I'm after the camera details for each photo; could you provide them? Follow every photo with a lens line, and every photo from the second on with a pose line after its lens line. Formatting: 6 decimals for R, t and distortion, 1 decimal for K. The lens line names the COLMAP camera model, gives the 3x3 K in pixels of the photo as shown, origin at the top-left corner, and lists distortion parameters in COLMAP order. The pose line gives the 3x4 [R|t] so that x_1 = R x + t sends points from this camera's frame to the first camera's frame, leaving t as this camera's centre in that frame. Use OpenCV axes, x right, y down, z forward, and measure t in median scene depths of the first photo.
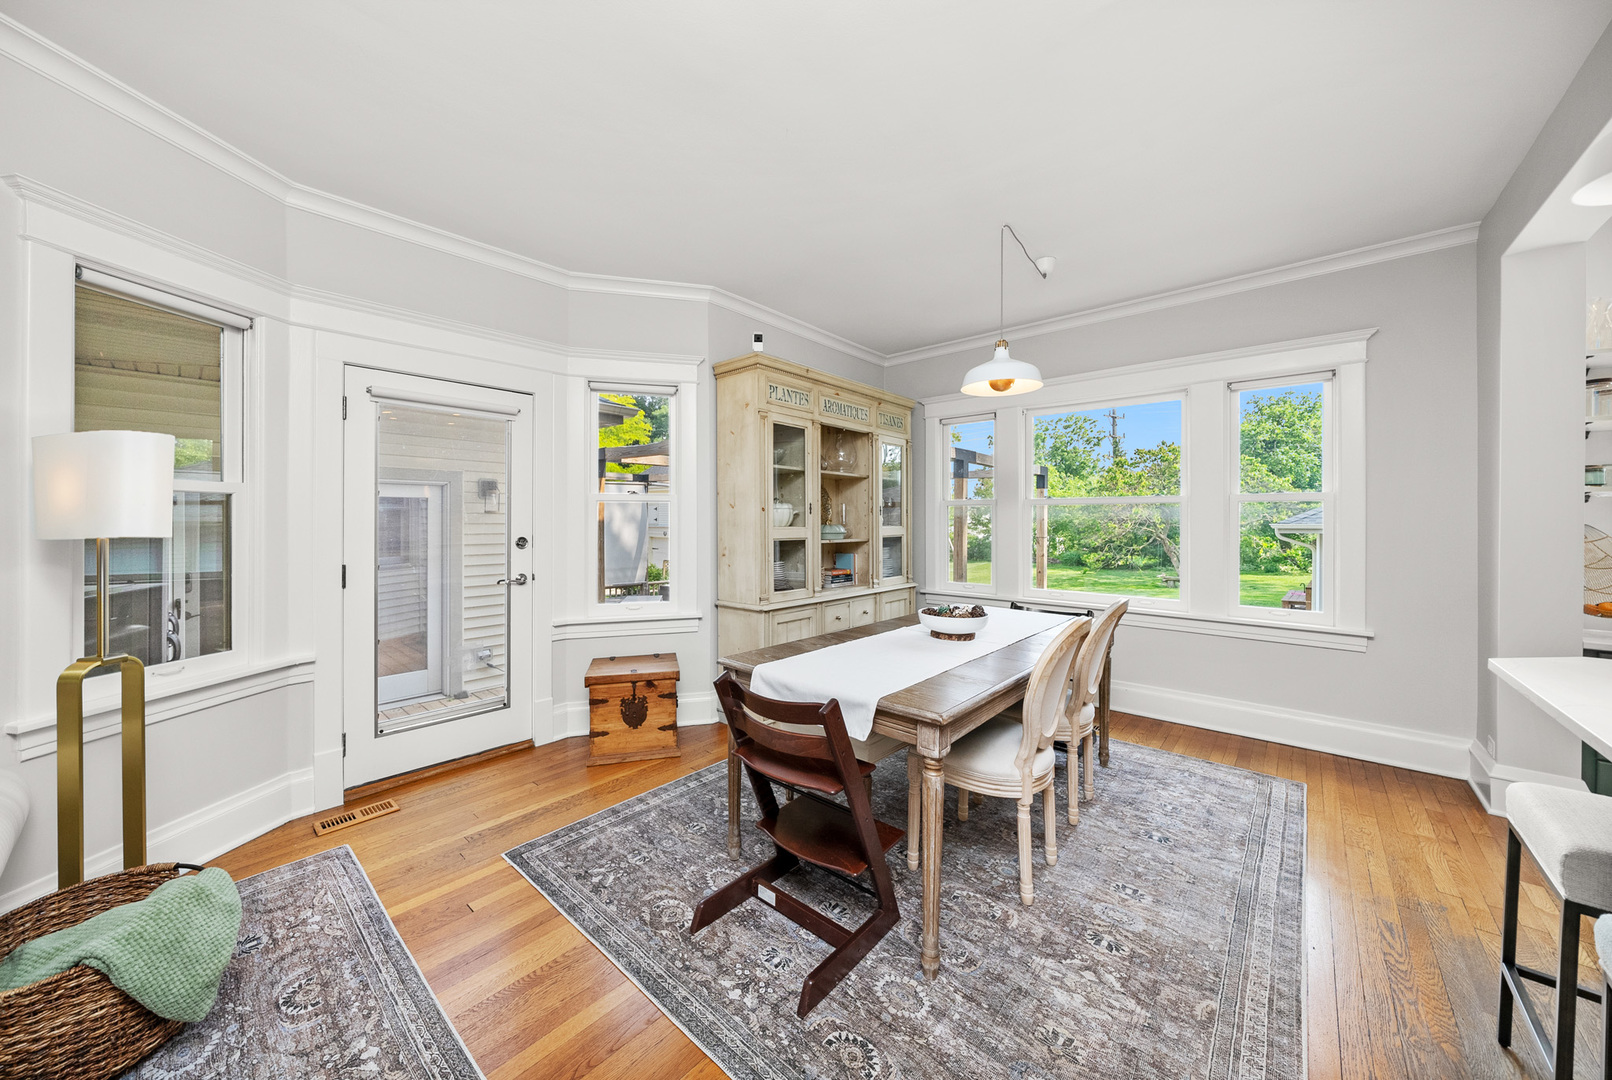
lens RADIAL K [[569.6, 0, 799.6], [0, 569.6, 542.3], [0, 0, 1]] dist [-0.004328, 0.000583]
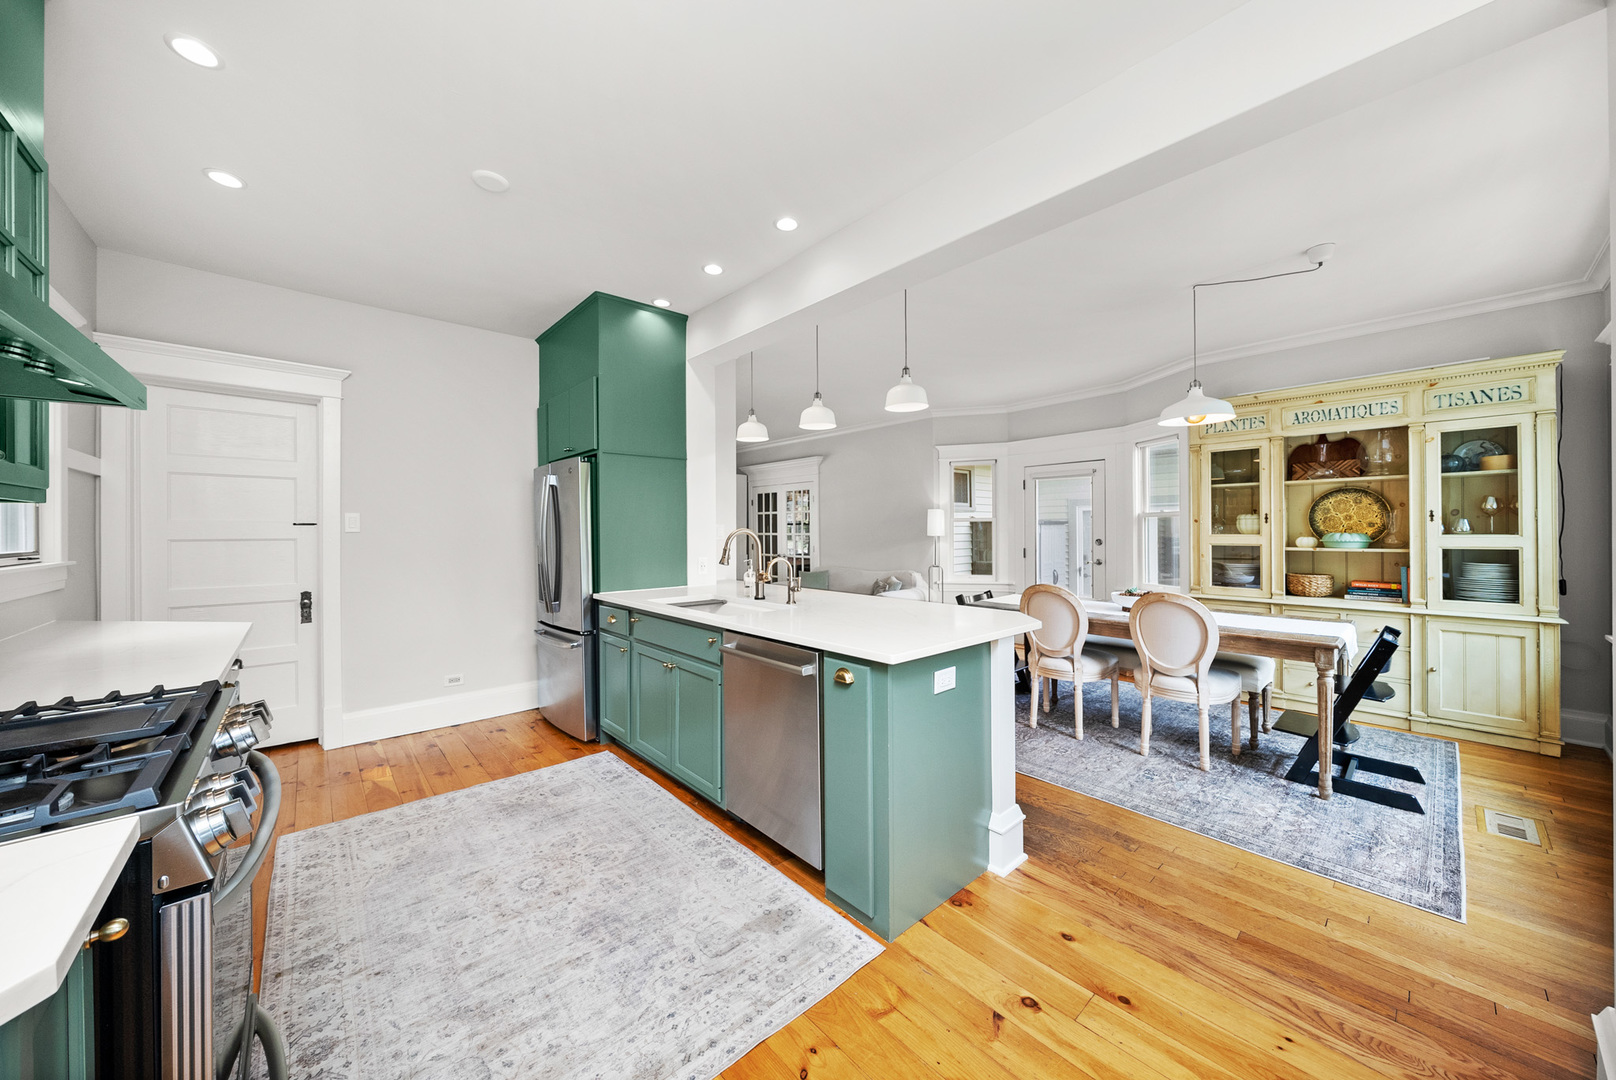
lens RADIAL K [[571.0, 0, 802.5], [0, 571.0, 529.8], [0, 0, 1]] dist [-0.004328, 0.000583]
pose [[-0.110957, -0.001148, -0.993825, 2.306683], [-0.031435, 0.999503, 0.002355, -0.022089], [0.993328, 0.031503, -0.110938, 0.390496]]
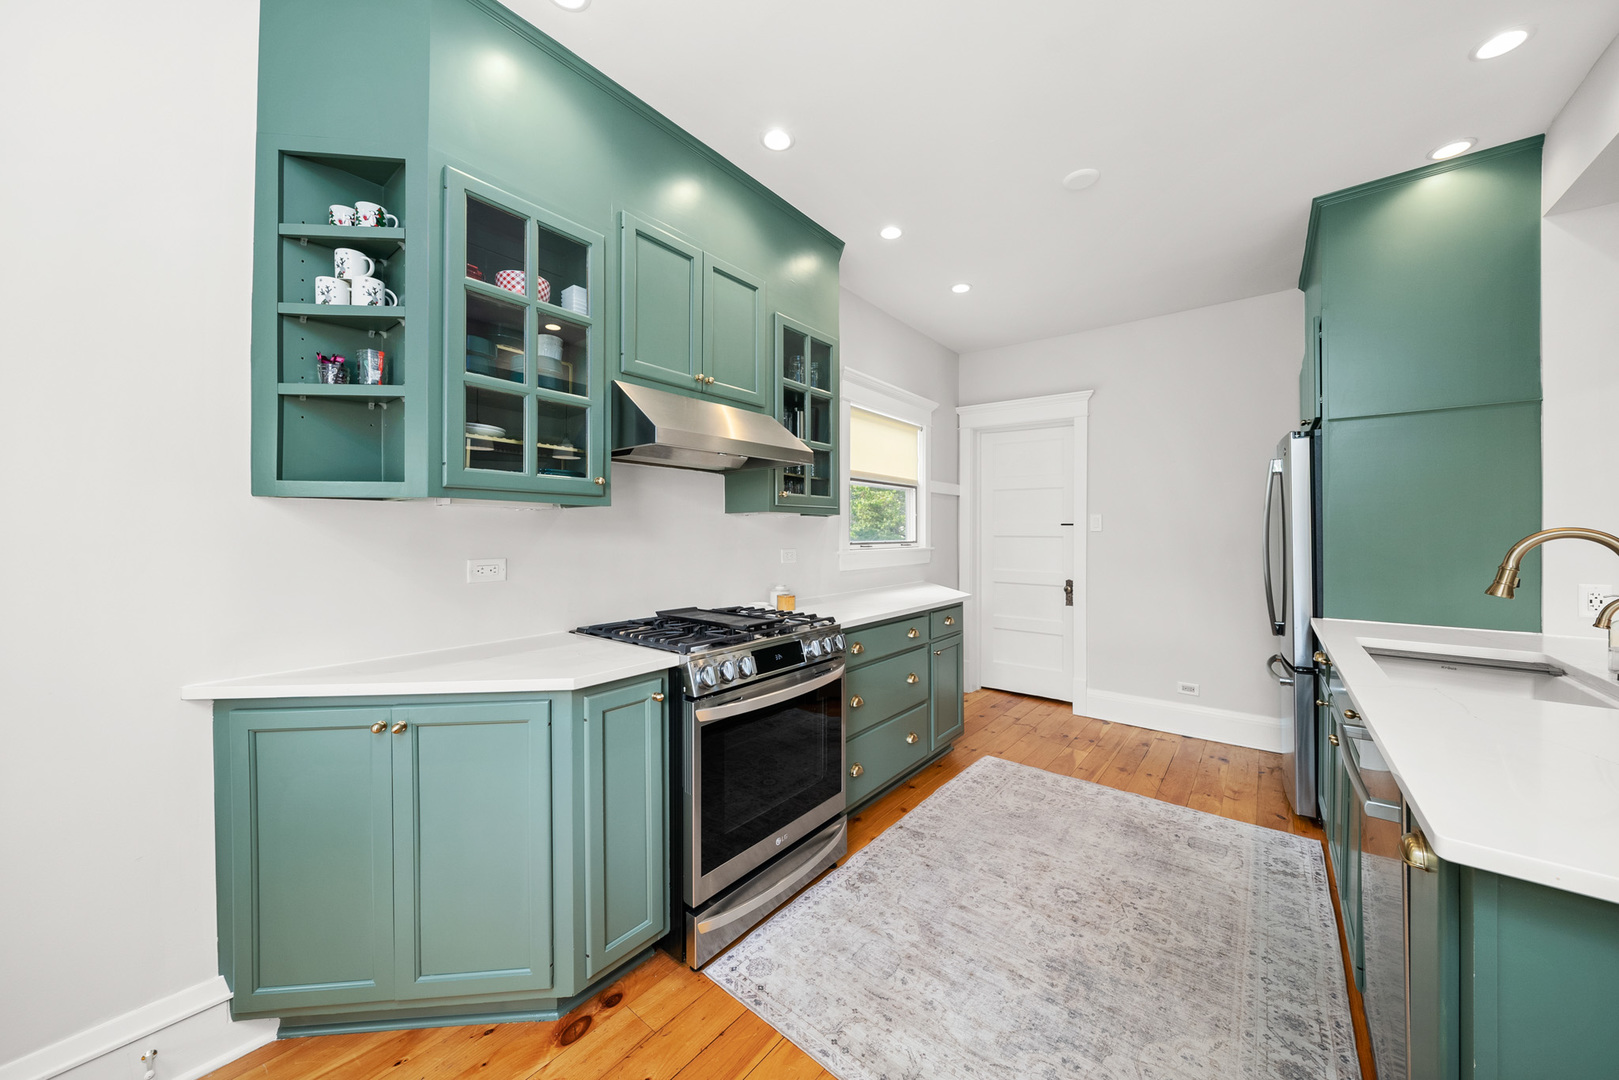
lens RADIAL K [[572.1, 0, 801.1], [0, 572.1, 533.4], [0, 0, 1]] dist [-0.004328, 0.000583]
pose [[-0.998932, -0.002773, -0.046112, 1.842063], [-0.004622, 0.999187, 0.040041, -0.035571], [0.045964, 0.040211, -0.998133, 0.767488]]
